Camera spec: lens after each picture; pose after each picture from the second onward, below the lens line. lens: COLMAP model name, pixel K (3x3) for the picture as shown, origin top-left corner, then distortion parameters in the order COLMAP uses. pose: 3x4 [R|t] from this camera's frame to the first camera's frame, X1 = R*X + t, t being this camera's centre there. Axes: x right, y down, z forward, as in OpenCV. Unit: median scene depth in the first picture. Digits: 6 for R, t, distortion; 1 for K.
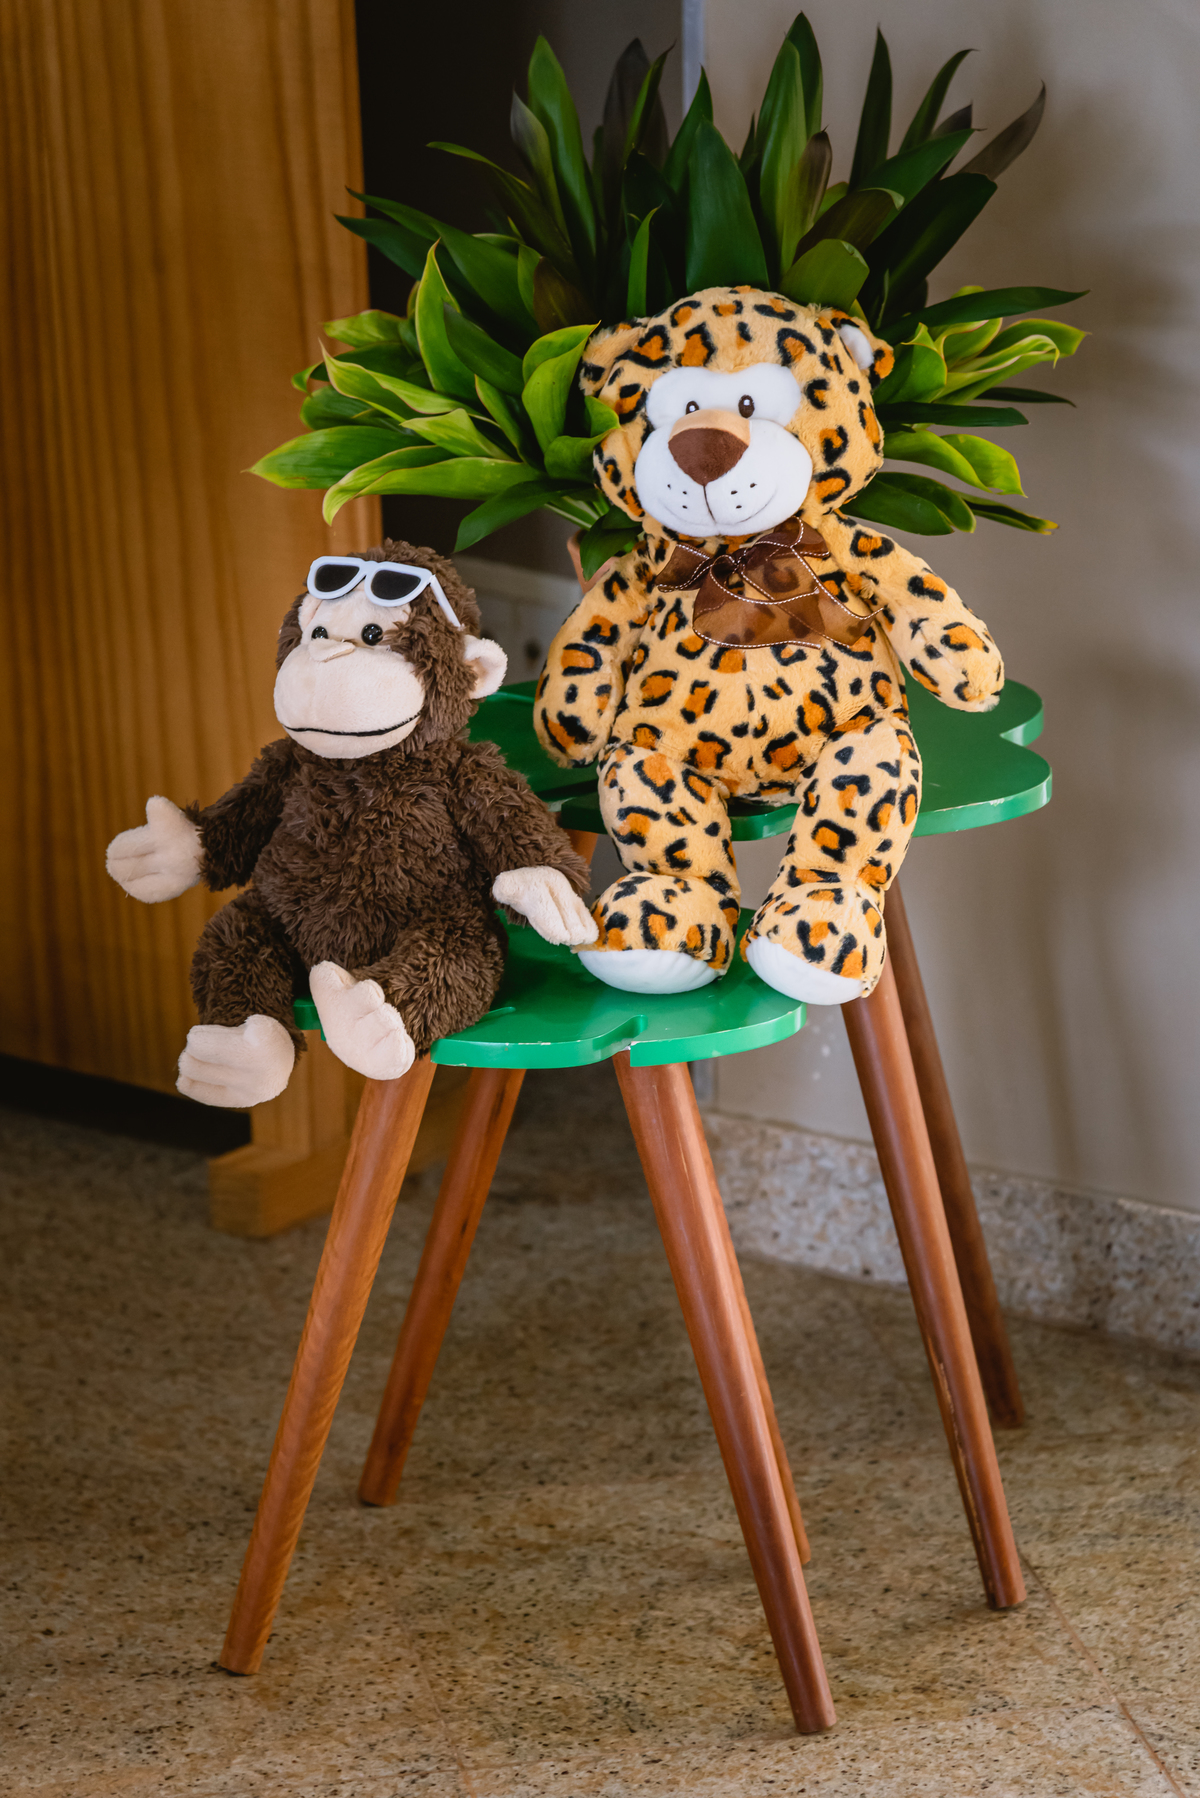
lens RADIAL K [[6241.4, 0, 600.0], [0, 6241.4, 899.0], [0, 0, 1]] dist [0.145603, -1.444481]
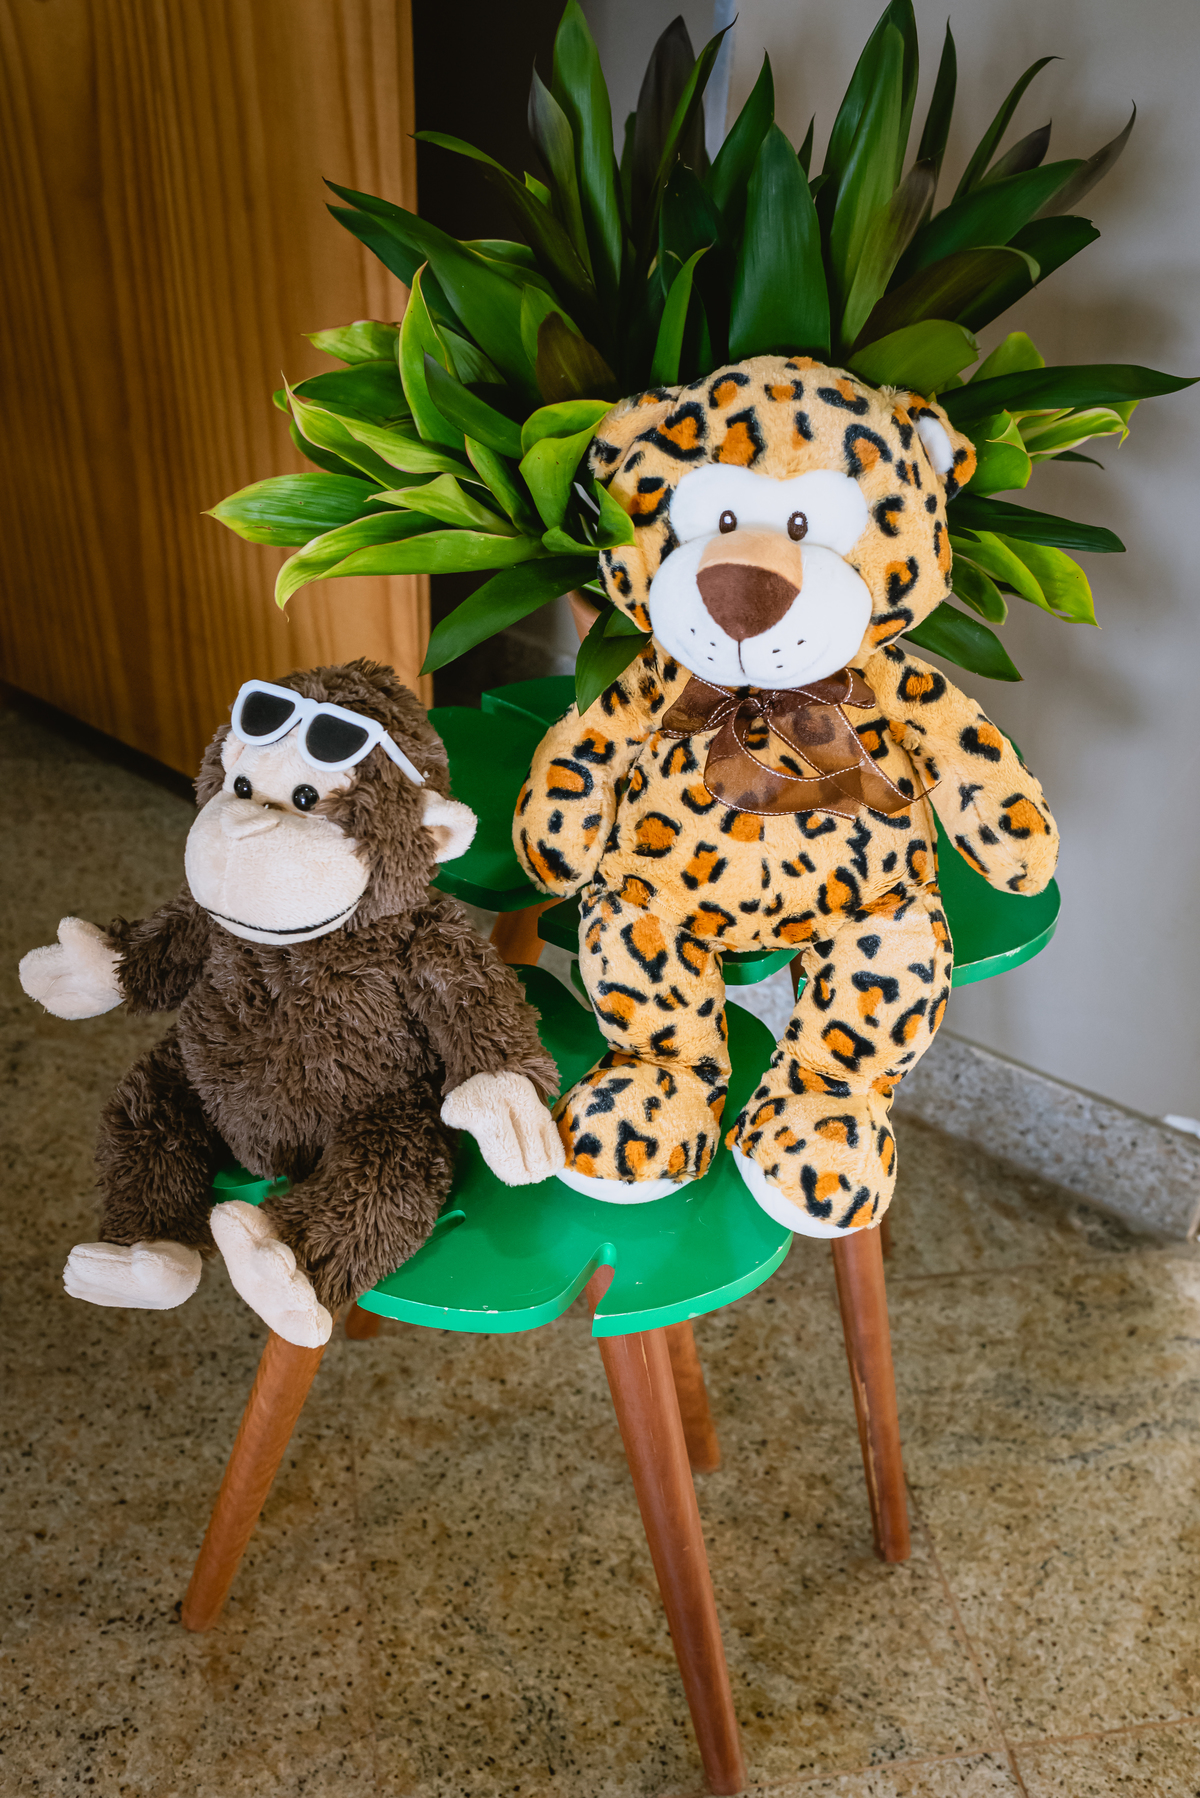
lens RADIAL K [[1824.1, 0, 600.0], [0, 1824.1, 899.0], [0, 0, 1]] dist [-0.005120, 0.002643]
pose [[0.997517, 0.067088, 0.021430, -0.003165], [-0.070425, 0.952922, 0.294922, -0.099529], [-0.000636, -0.295699, 0.955281, 0.762455]]
